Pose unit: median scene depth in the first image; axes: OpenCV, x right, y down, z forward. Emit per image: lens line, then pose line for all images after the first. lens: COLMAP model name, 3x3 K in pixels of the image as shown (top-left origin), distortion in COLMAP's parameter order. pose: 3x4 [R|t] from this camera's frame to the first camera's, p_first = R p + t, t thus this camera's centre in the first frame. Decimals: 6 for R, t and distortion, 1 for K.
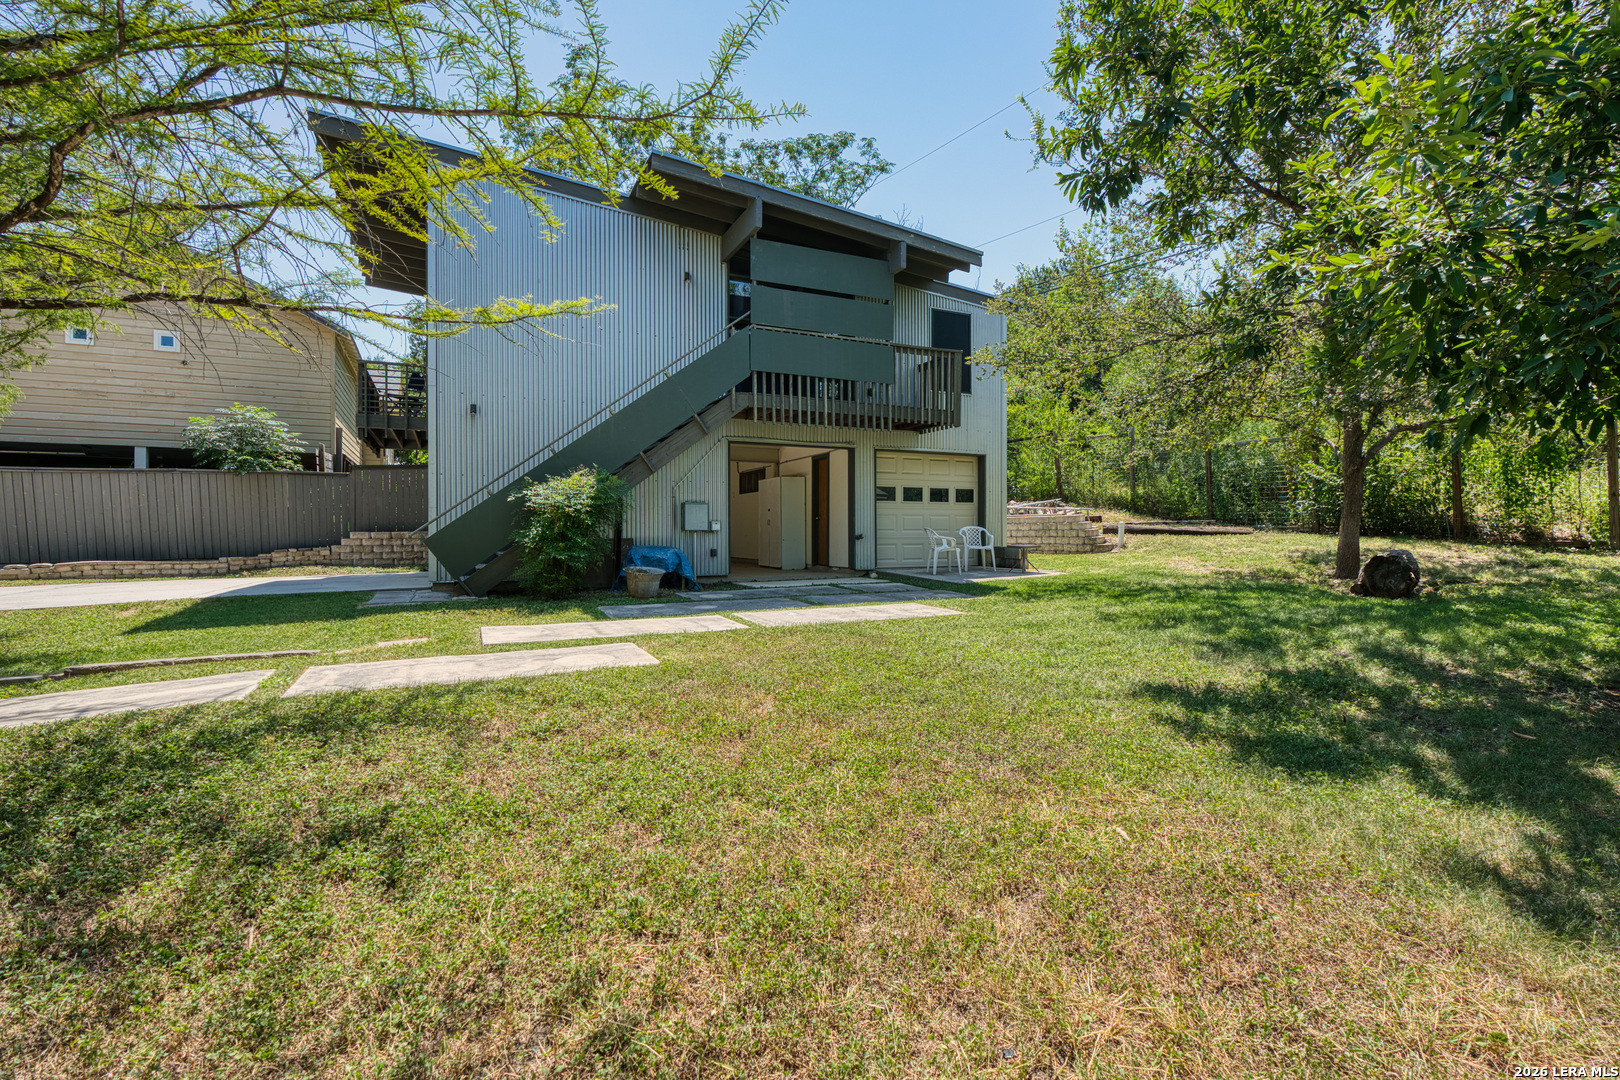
lens RADIAL K [[739.7, 0, 808.6], [0, 739.7, 527.9], [0, 0, 1]] dist [-0.009626, 0.002660]
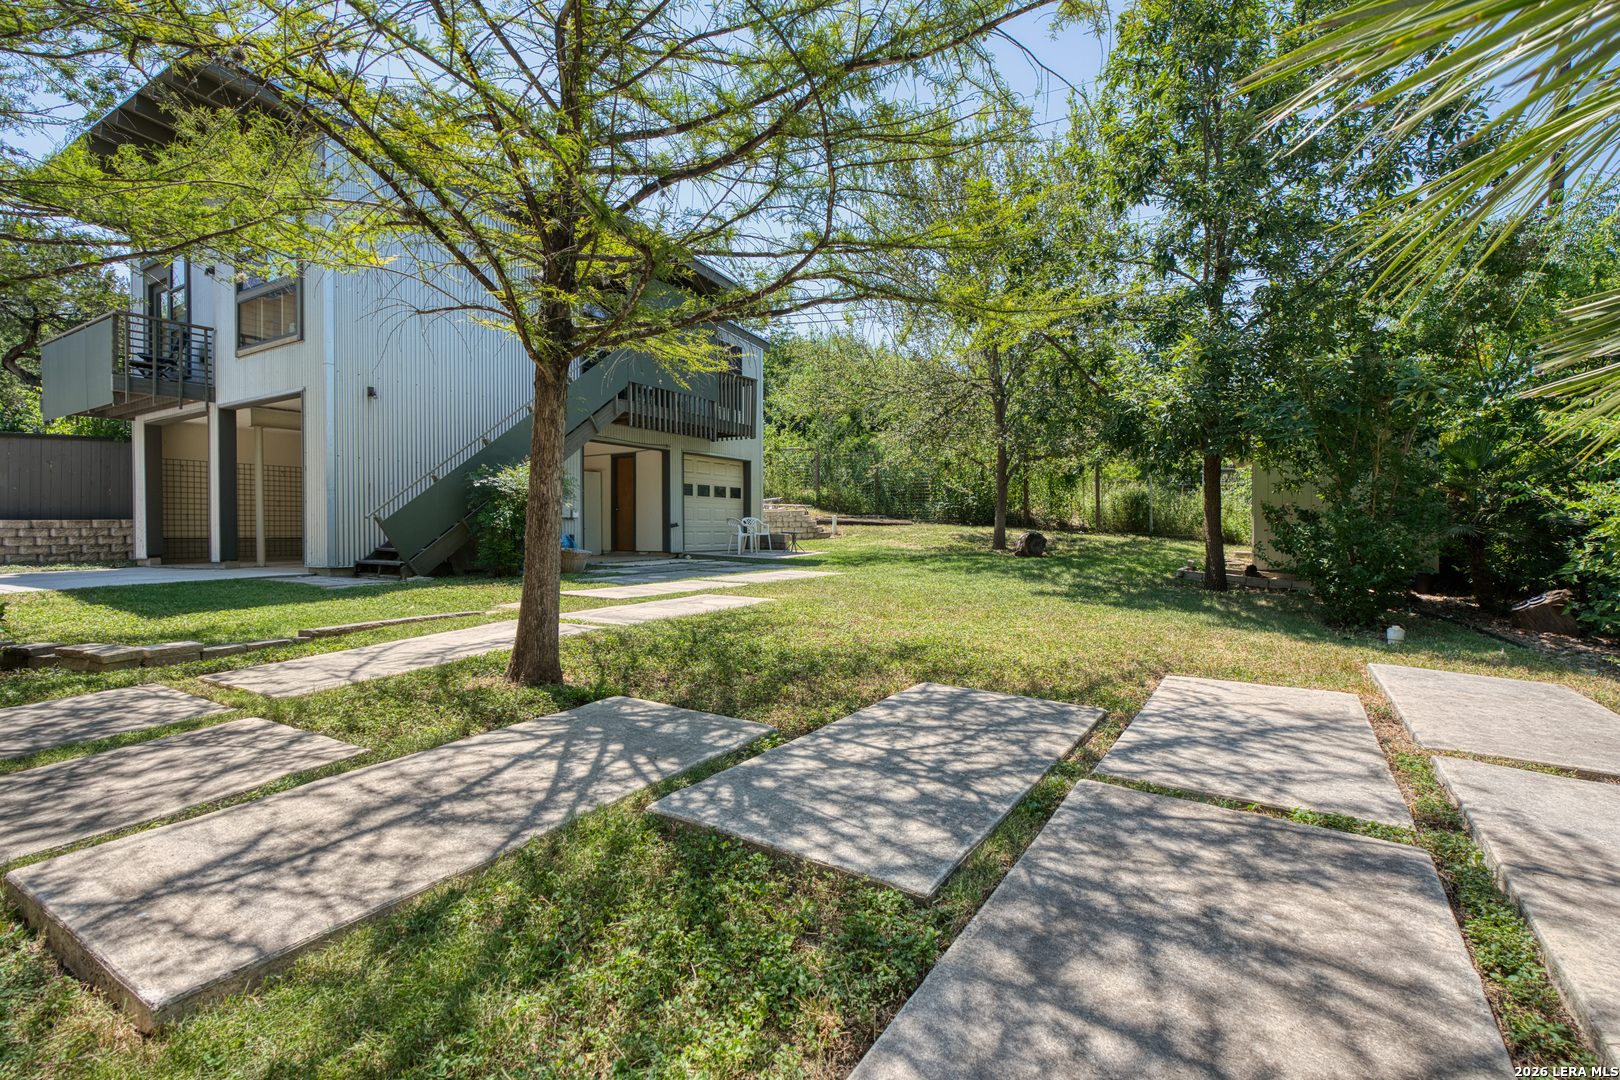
lens RADIAL K [[739.7, 0, 813.2], [0, 739.7, 539.0], [0, 0, 1]] dist [-0.009626, 0.002660]
pose [[0.840204, -0.007056, 0.542224, -0.365791], [-0.002244, 0.999862, 0.016488, 0.013409], [-0.542266, -0.015070, 0.840072, -0.116566]]
